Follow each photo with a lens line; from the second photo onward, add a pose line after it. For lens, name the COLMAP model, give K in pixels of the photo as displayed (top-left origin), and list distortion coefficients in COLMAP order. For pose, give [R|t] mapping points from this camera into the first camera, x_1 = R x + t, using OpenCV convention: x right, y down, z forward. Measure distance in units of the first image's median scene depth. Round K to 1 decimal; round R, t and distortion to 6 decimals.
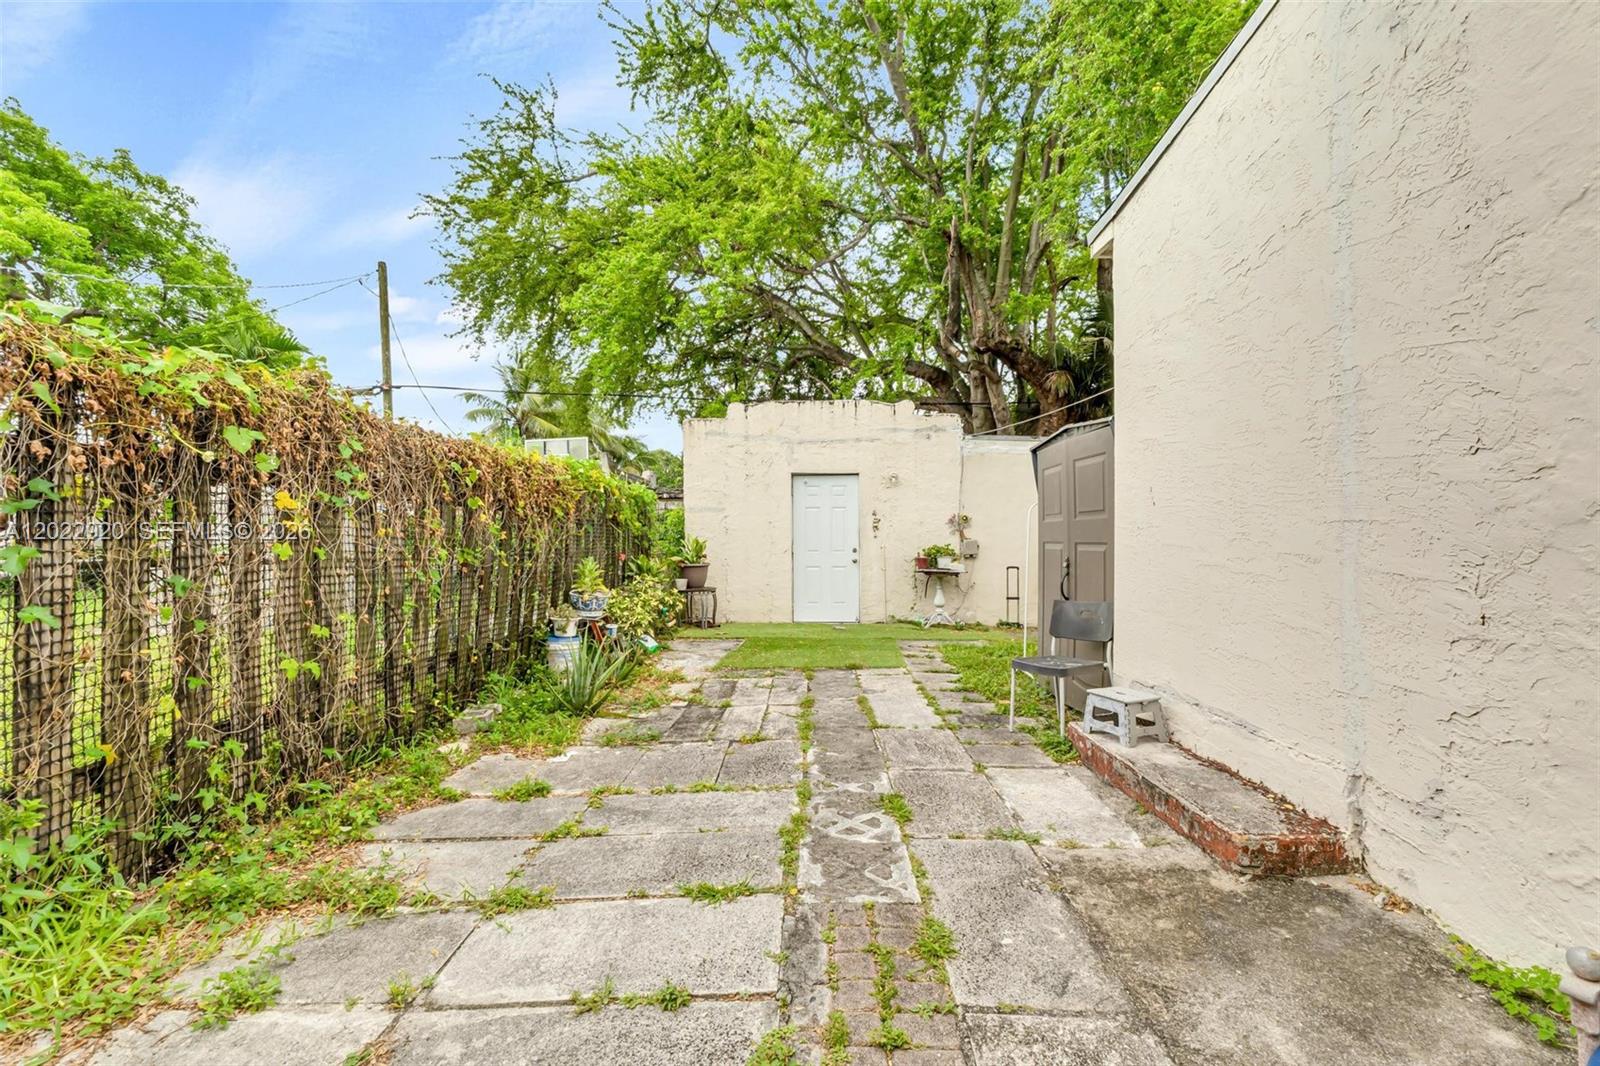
lens RADIAL K [[667.3, 0, 800.2], [0, 667.3, 537.6], [0, 0, 1]] dist [0.002135, 0.000147]
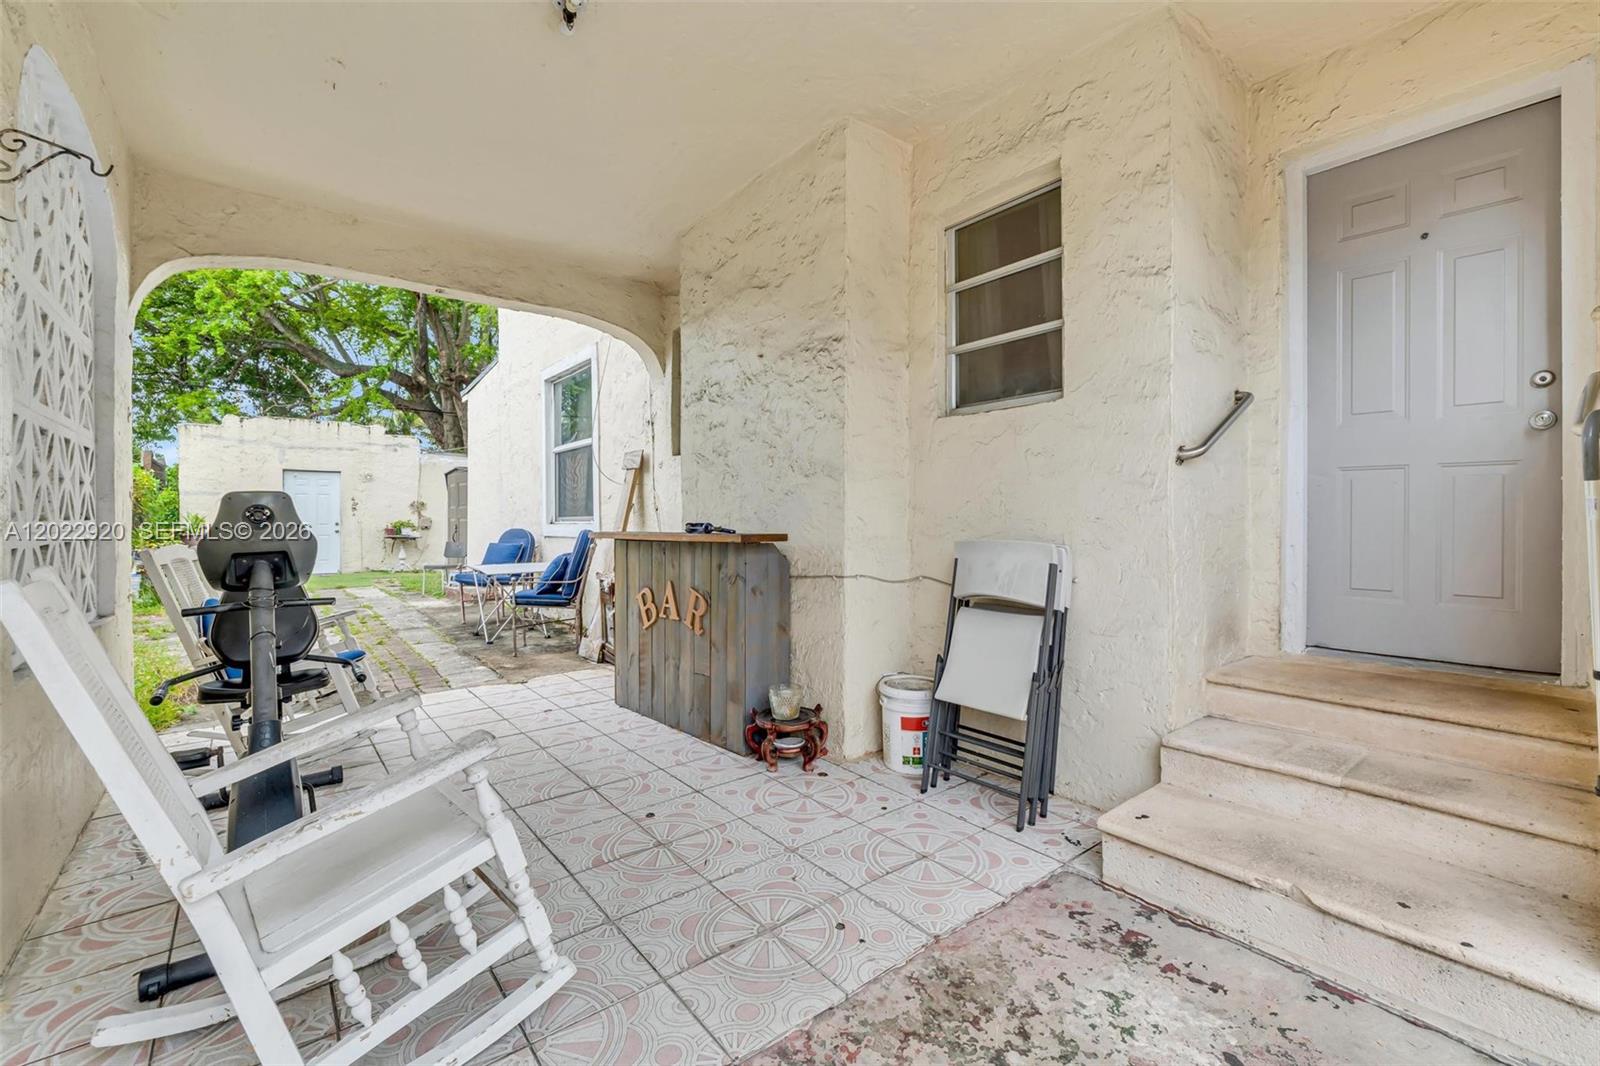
lens RADIAL K [[667.3, 0, 800.6], [0, 667.3, 525.4], [0, 0, 1]] dist [0.002135, 0.000147]
pose [[0.759144, 0.001809, 0.650920, -0.101216], [-0.005064, 0.999982, 0.003127, 0.012874], [-0.650903, -0.005670, 0.759140, -0.784203]]
